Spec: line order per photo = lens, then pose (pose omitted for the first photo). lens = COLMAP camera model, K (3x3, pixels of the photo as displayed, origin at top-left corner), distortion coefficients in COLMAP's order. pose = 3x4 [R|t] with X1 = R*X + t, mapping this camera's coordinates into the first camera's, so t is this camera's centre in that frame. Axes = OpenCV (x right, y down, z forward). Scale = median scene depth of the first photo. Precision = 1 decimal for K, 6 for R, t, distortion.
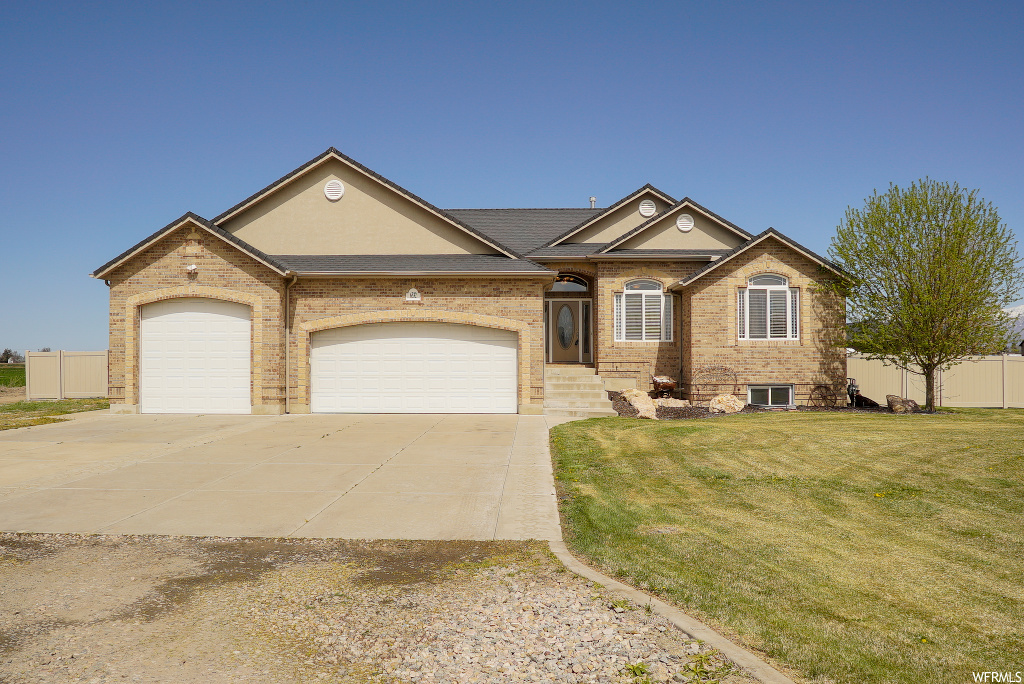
lens RADIAL K [[775.6, 0, 512.0], [0, 775.6, 342.0], [0, 0, 1]] dist [-0.097174, -0.000172]
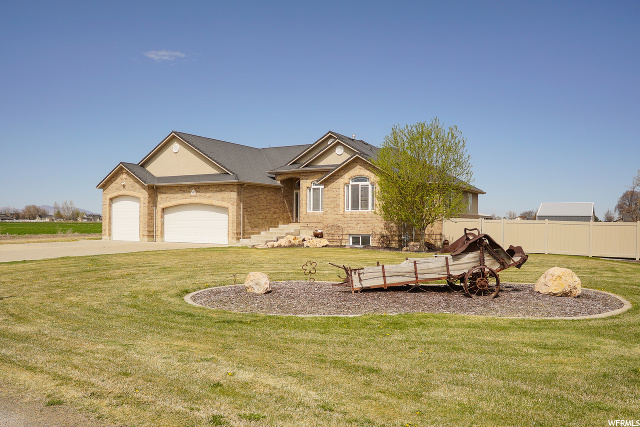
lens RADIAL K [[484.8, 0, 320.0], [0, 484.8, 213.5], [0, 0, 1]] dist [-0.097174, -0.000172]
pose [[0.889161, -0.000157, -0.457595, 0.862314], [0.002082, 0.999991, 0.003702, -0.001320], [0.457590, -0.004245, 0.889153, -0.114396]]
